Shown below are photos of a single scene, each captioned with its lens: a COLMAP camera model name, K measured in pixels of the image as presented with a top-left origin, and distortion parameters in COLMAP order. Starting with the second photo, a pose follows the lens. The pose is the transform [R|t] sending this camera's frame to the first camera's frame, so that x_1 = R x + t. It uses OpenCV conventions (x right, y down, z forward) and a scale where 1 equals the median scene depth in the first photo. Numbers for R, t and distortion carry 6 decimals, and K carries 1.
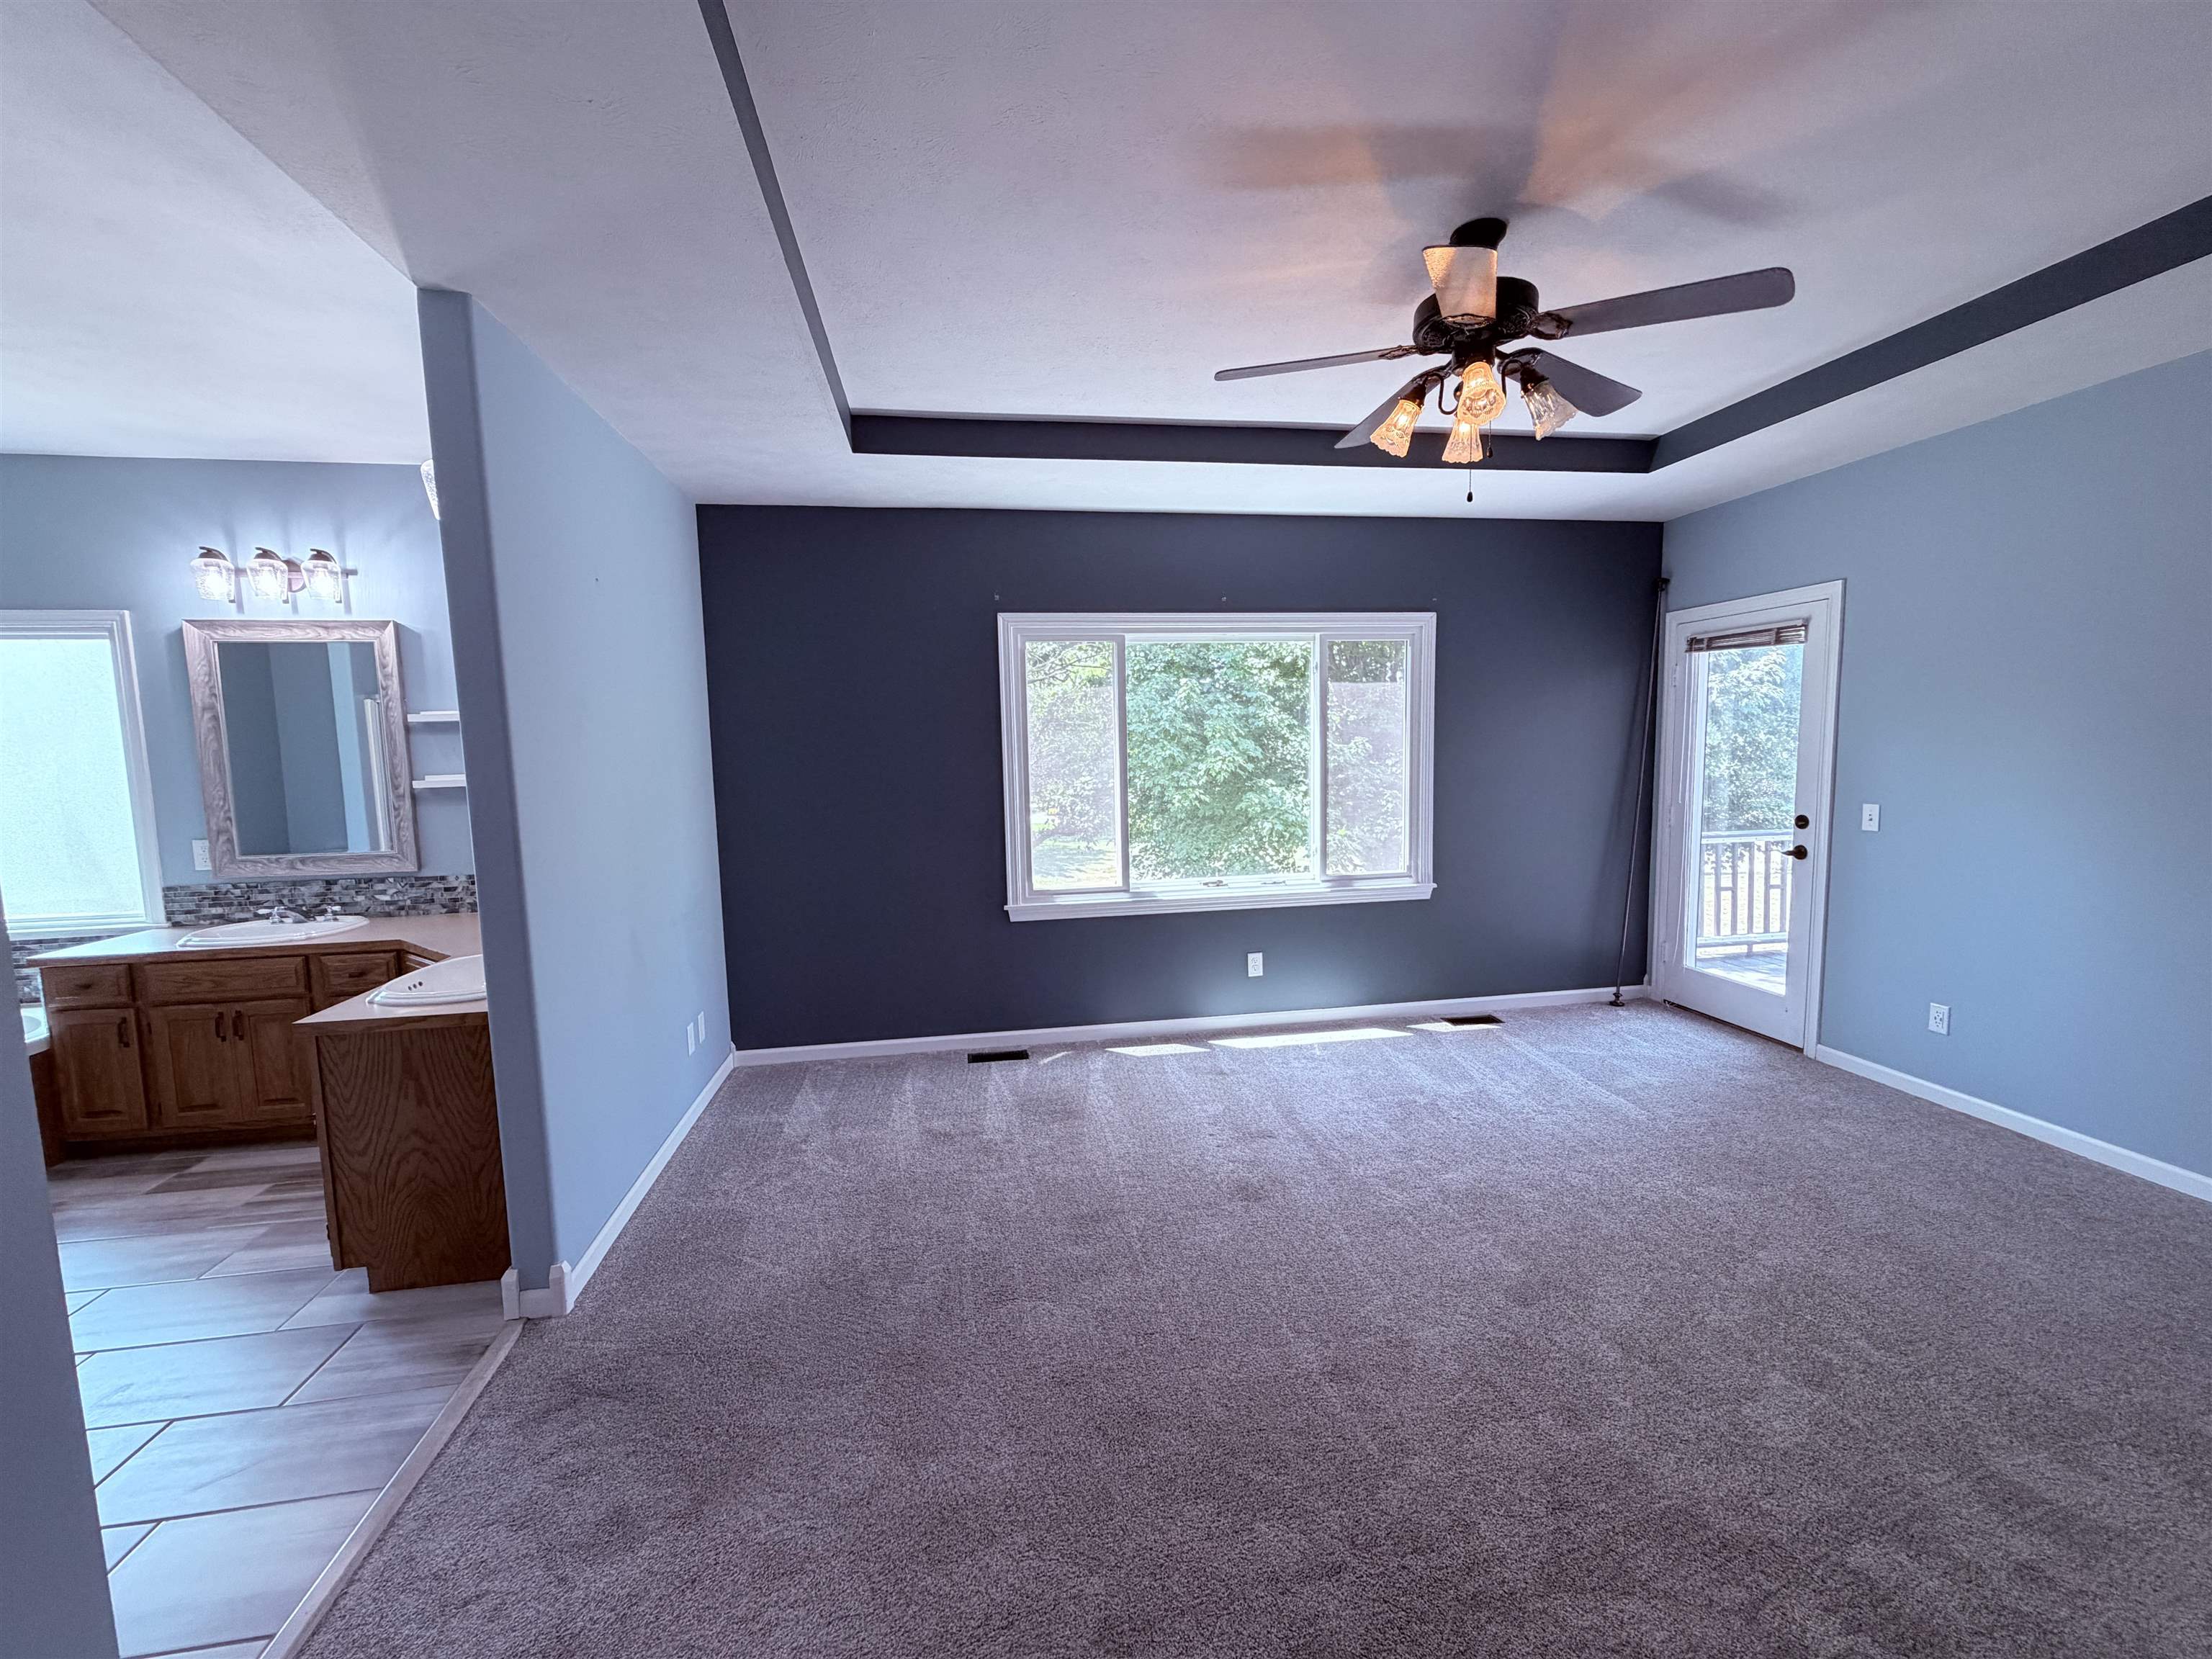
lens RADIAL K [[890.0, 0, 1095.3], [0, 890.0, 827.0], [0, 0, 1]] dist [0.001406, 0.000670]
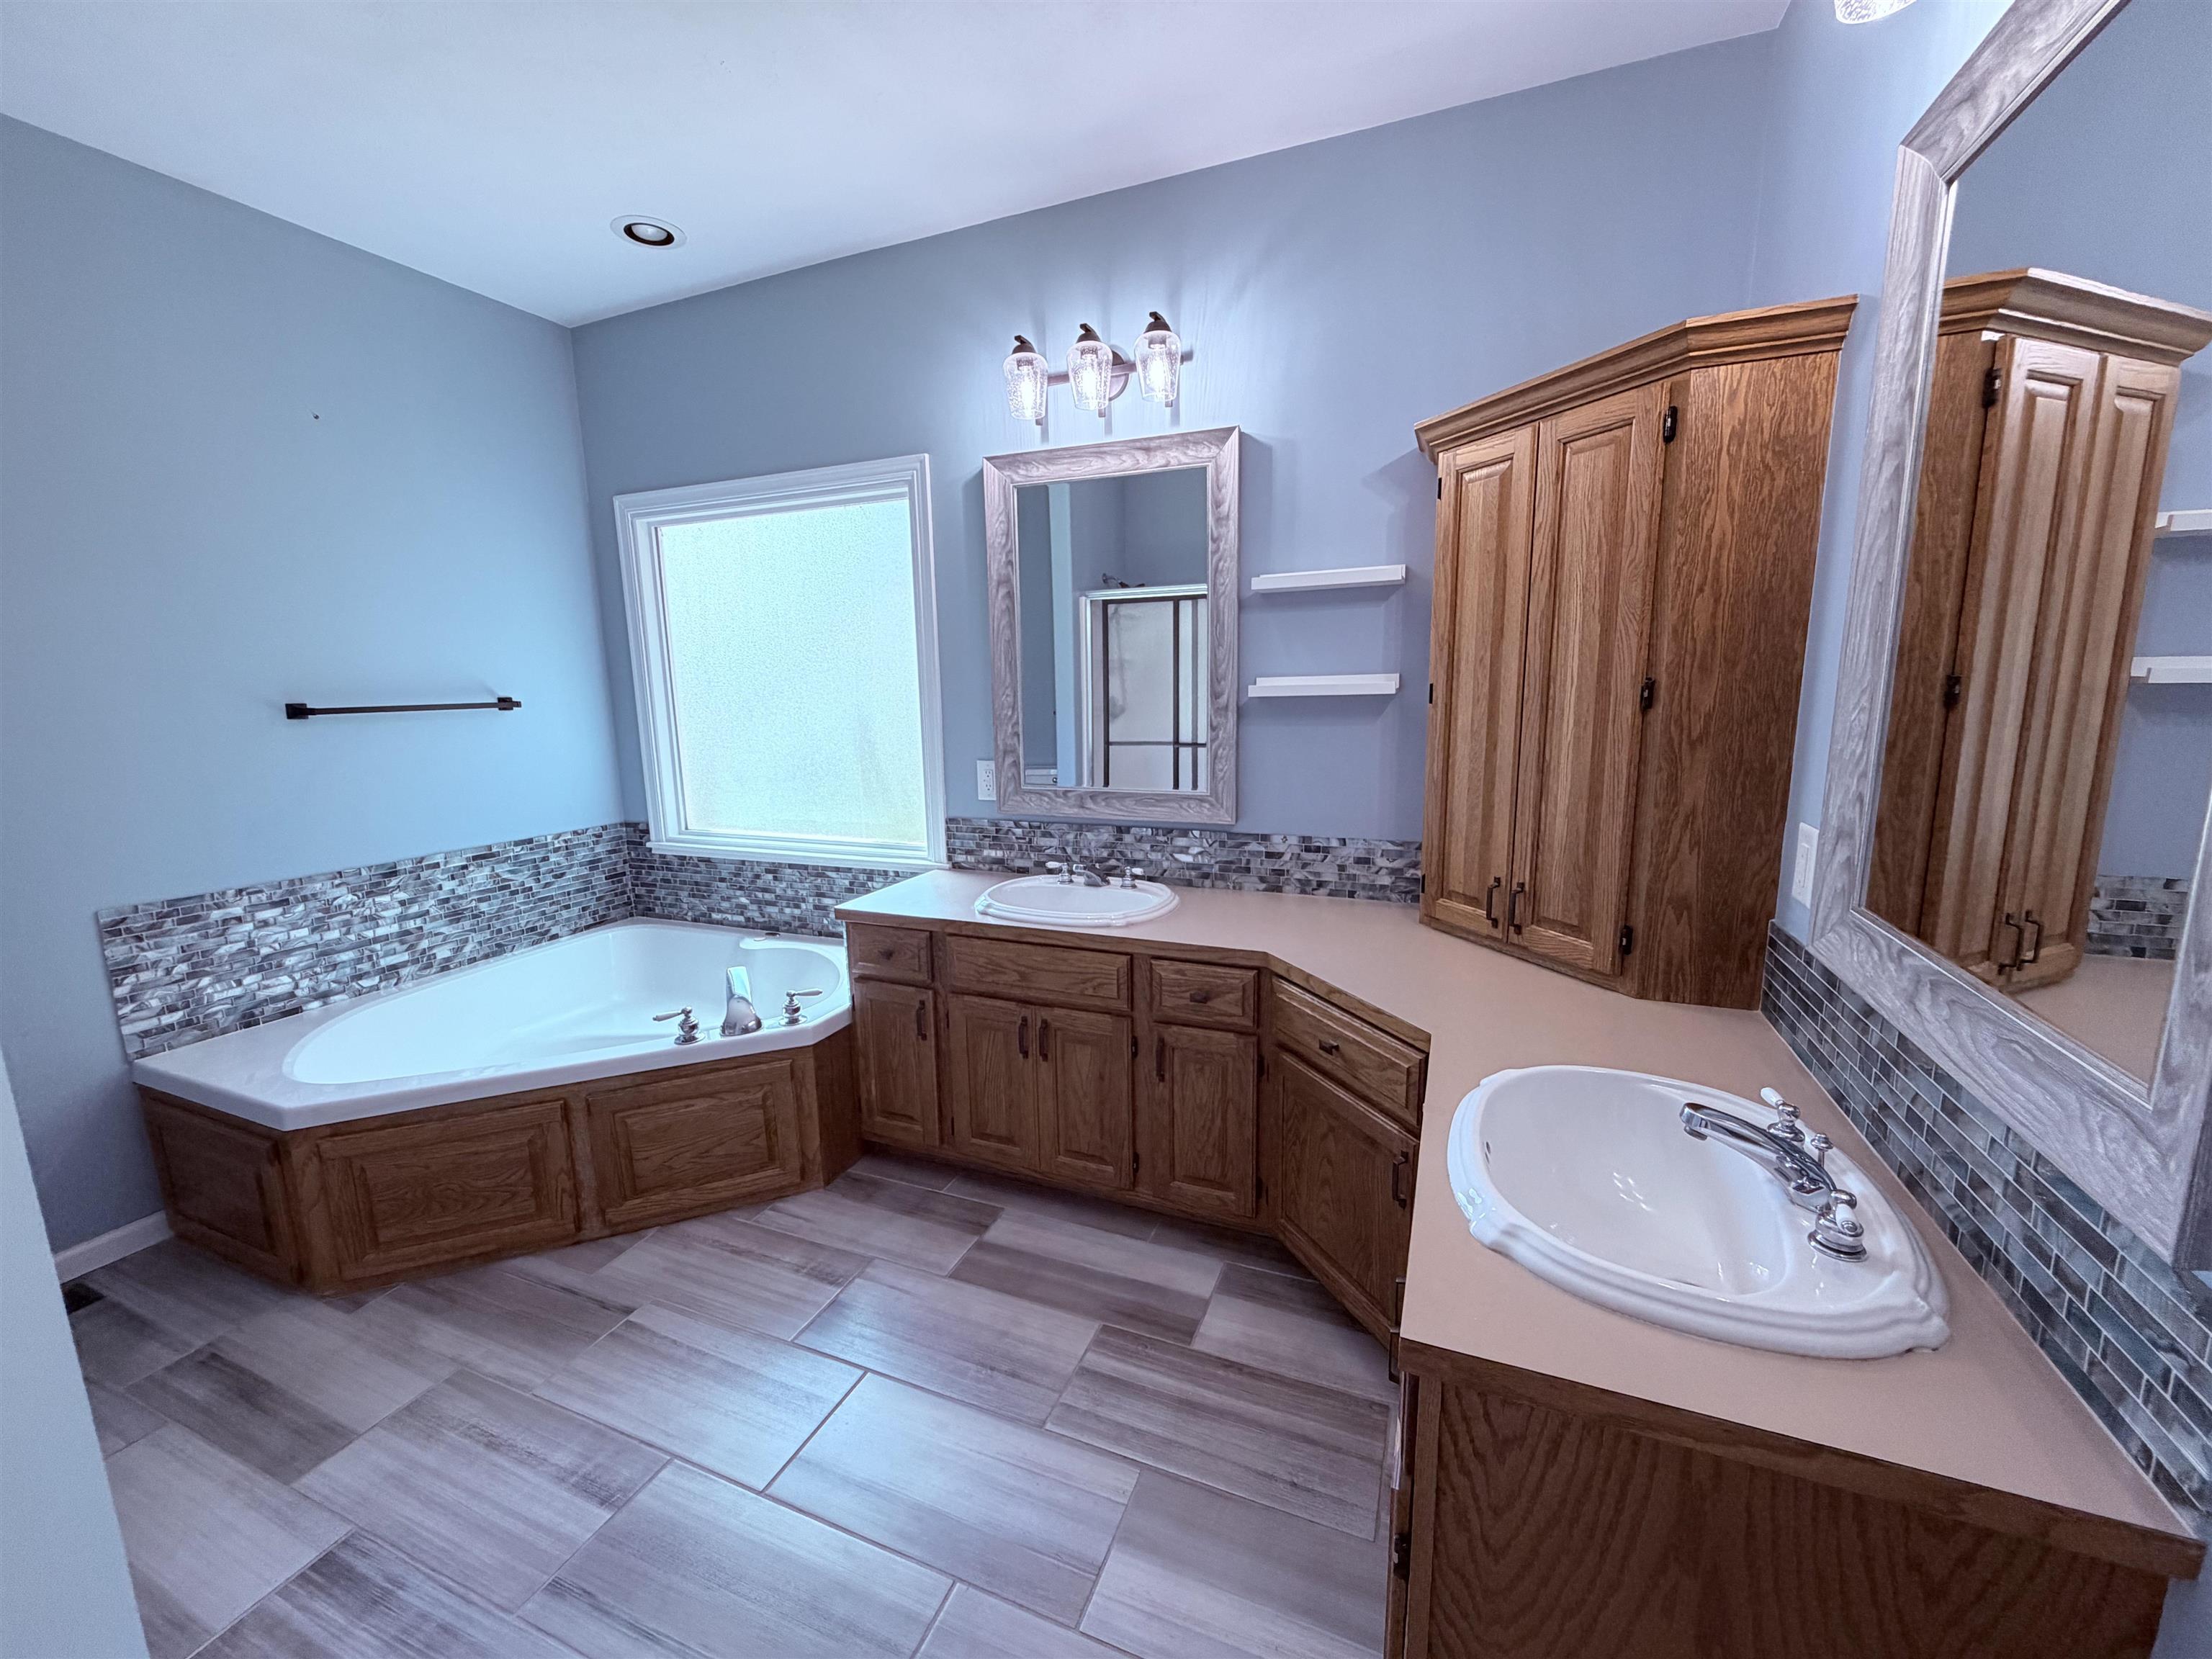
lens RADIAL K [[890.0, 0, 1105.1], [0, 890.0, 828.4], [0, 0, 1]] dist [0.001406, 0.000670]
pose [[0.852490, 0.092340, -0.514524, -0.521077], [-0.048676, 0.994020, 0.097745, -0.007264], [0.520473, -0.058282, 0.851887, 0.402844]]
